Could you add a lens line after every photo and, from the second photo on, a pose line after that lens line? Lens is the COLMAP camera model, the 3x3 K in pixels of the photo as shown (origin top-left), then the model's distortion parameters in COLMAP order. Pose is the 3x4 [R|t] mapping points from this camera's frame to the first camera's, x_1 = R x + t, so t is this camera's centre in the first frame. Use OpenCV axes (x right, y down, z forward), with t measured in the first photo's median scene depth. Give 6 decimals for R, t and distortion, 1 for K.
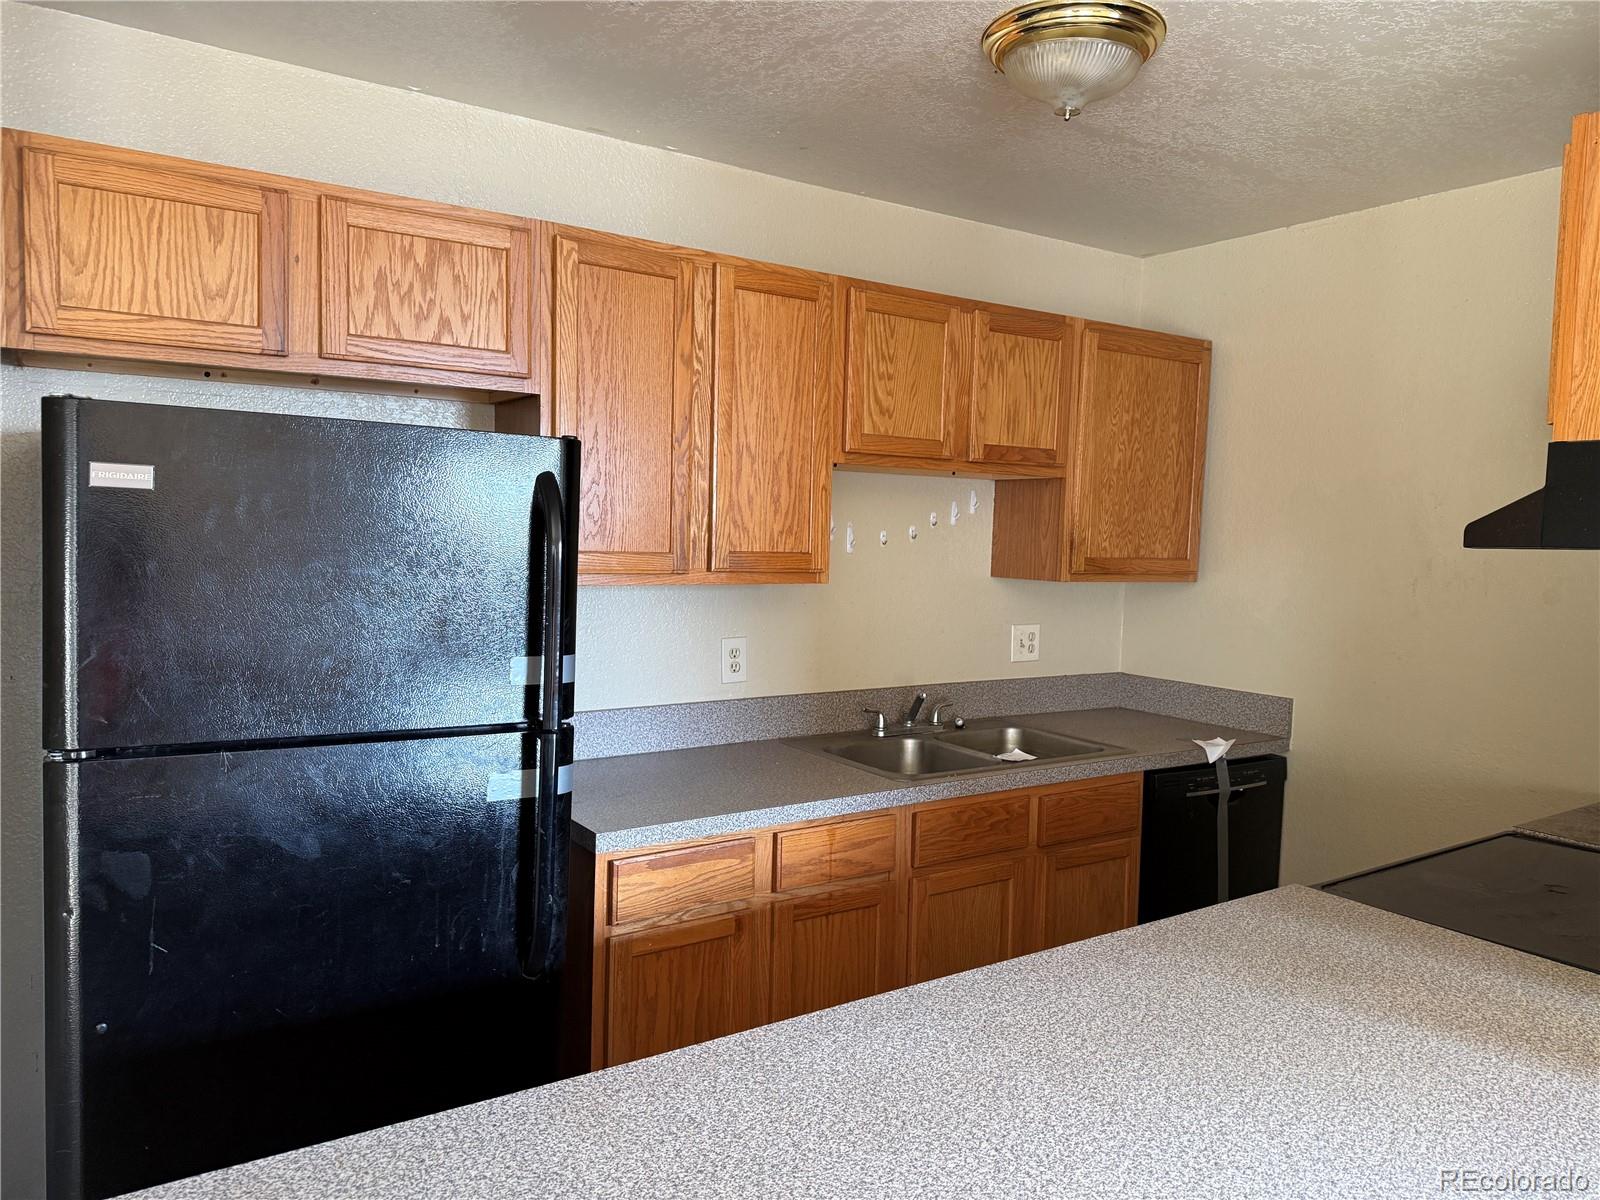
lens RADIAL K [[1122.9, 0, 800.0], [0, 1122.9, 600.0], [0, 0, 1]] dist [0.092253, -0.104264]
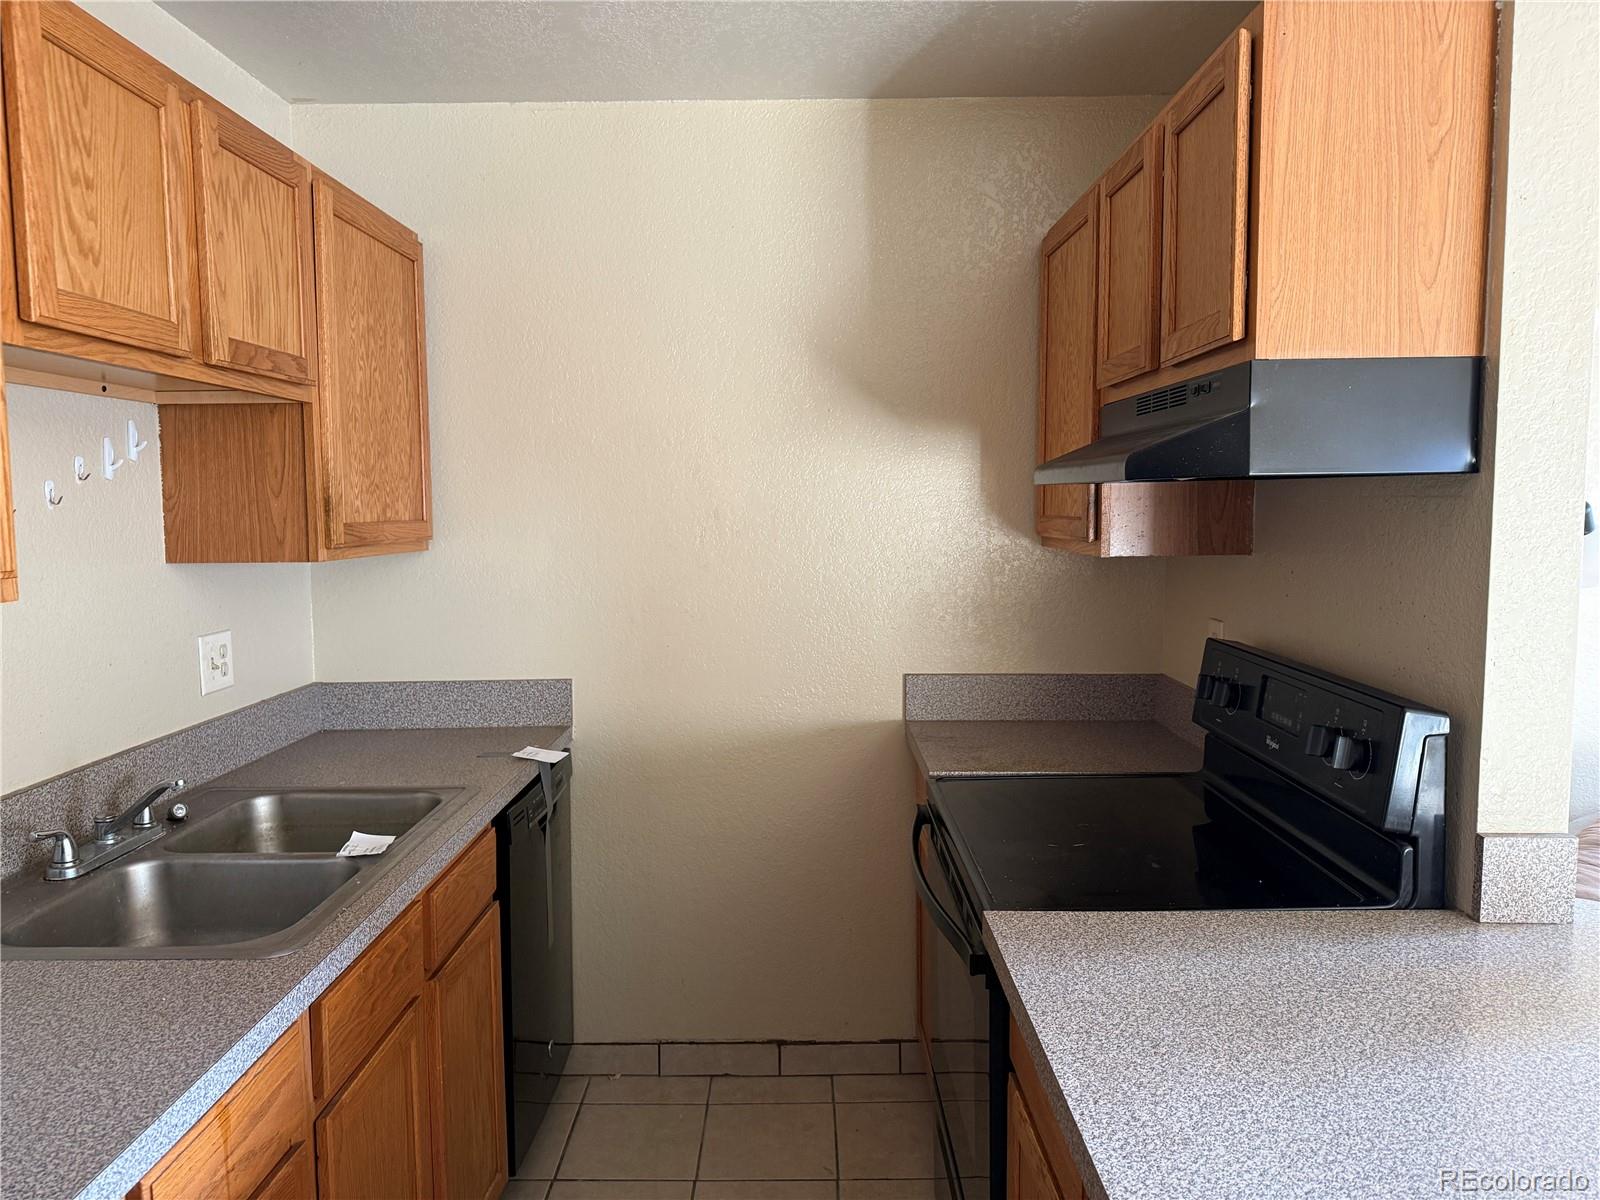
lens RADIAL K [[1122.9, 0, 800.0], [0, 1122.9, 600.0], [0, 0, 1]] dist [0.092253, -0.104264]
pose [[0.564199, -0.105784, 0.818834, -0.157218], [0.078324, 0.994143, 0.074465, -0.021637], [-0.821916, 0.022122, 0.569180, 0.389523]]
